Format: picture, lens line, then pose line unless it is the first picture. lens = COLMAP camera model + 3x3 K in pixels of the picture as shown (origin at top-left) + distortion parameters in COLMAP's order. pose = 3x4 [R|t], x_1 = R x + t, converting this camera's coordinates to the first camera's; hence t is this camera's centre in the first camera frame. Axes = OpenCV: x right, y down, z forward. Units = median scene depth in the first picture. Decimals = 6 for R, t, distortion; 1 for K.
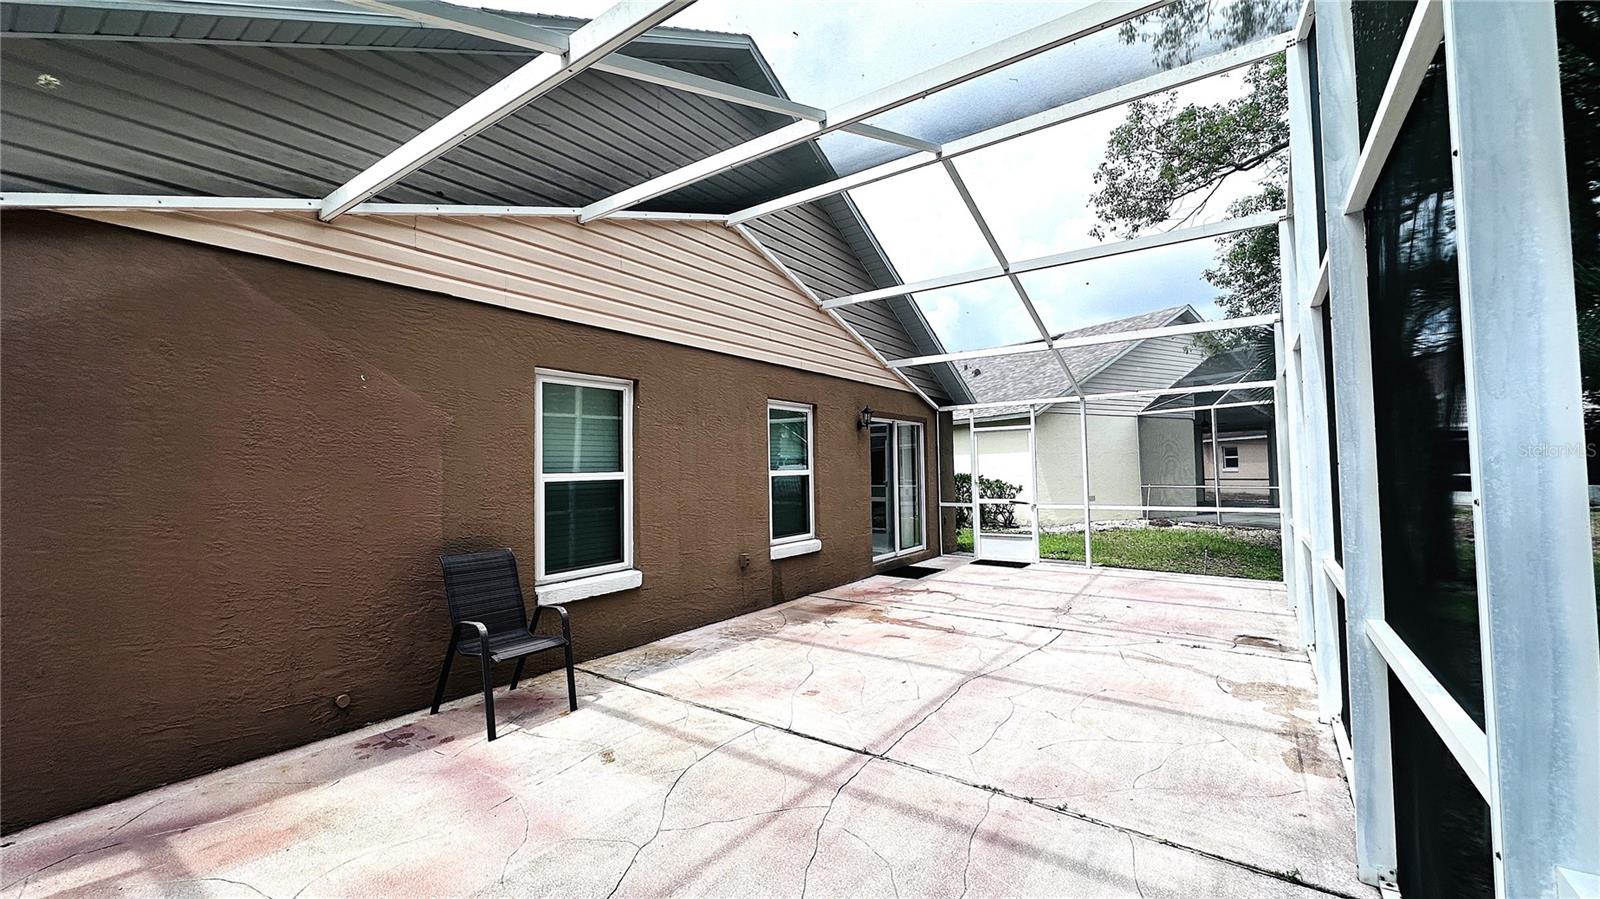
lens RADIAL K [[638.9, 0, 796.9], [0, 638.9, 448.4], [0, 0, 1]] dist [-0.004490, 0.000521]
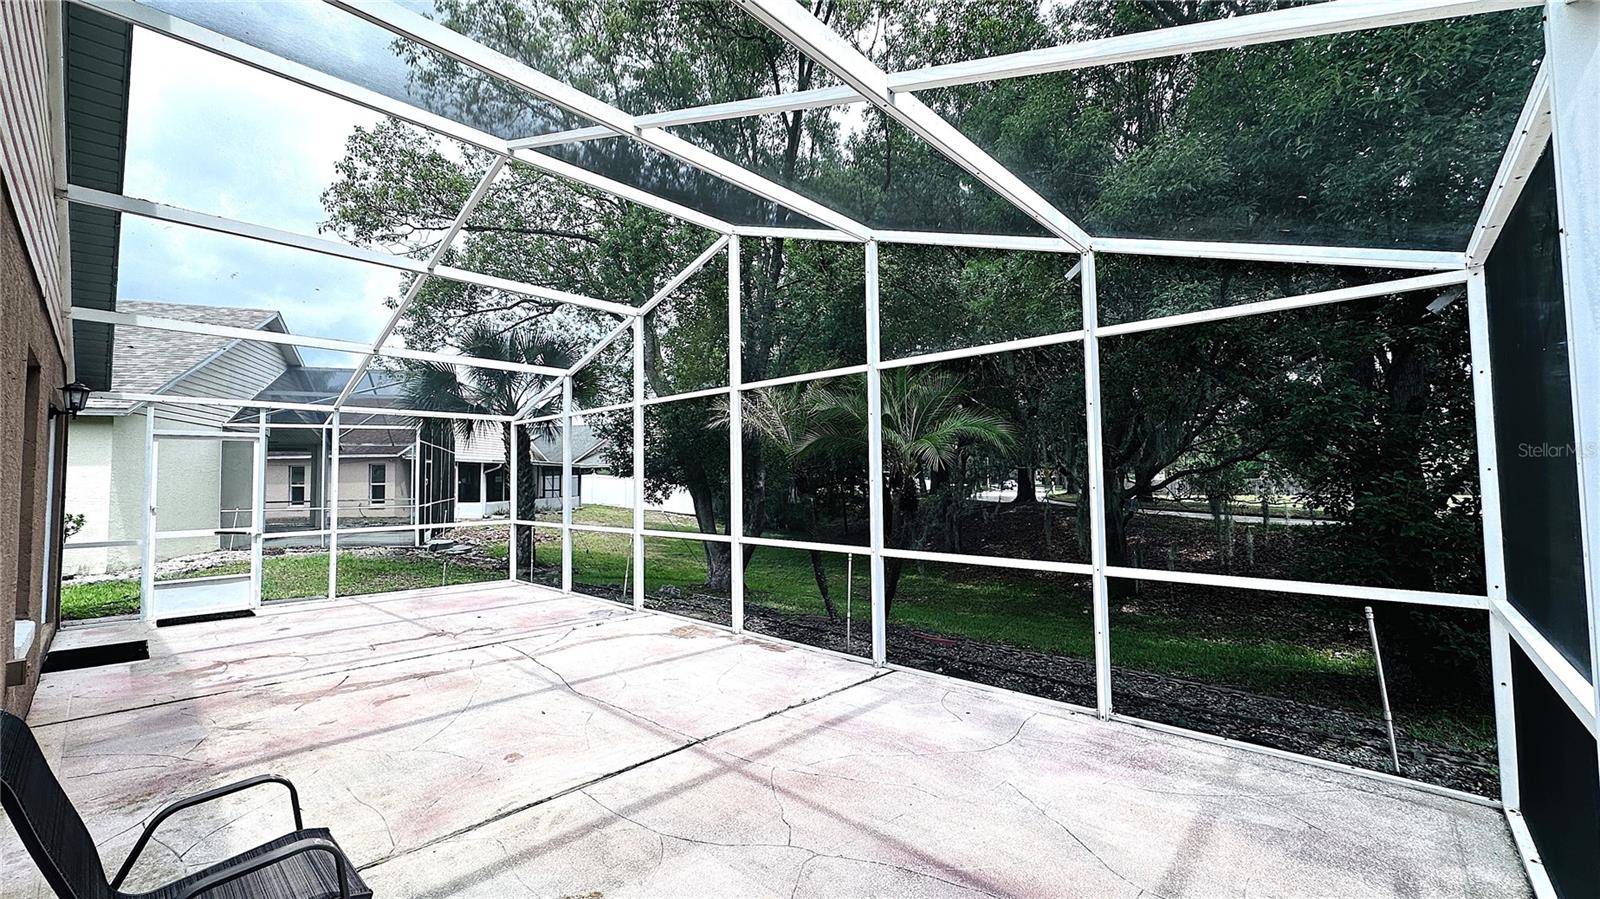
lens RADIAL K [[638.9, 0, 799.8], [0, 638.9, 447.4], [0, 0, 1]] dist [-0.004490, 0.000521]
pose [[0.128009, 0.063649, 0.989729, -0.788720], [-0.024658, 0.997834, -0.060981, 0.029988], [-0.991466, -0.016598, 0.129301, 0.558045]]
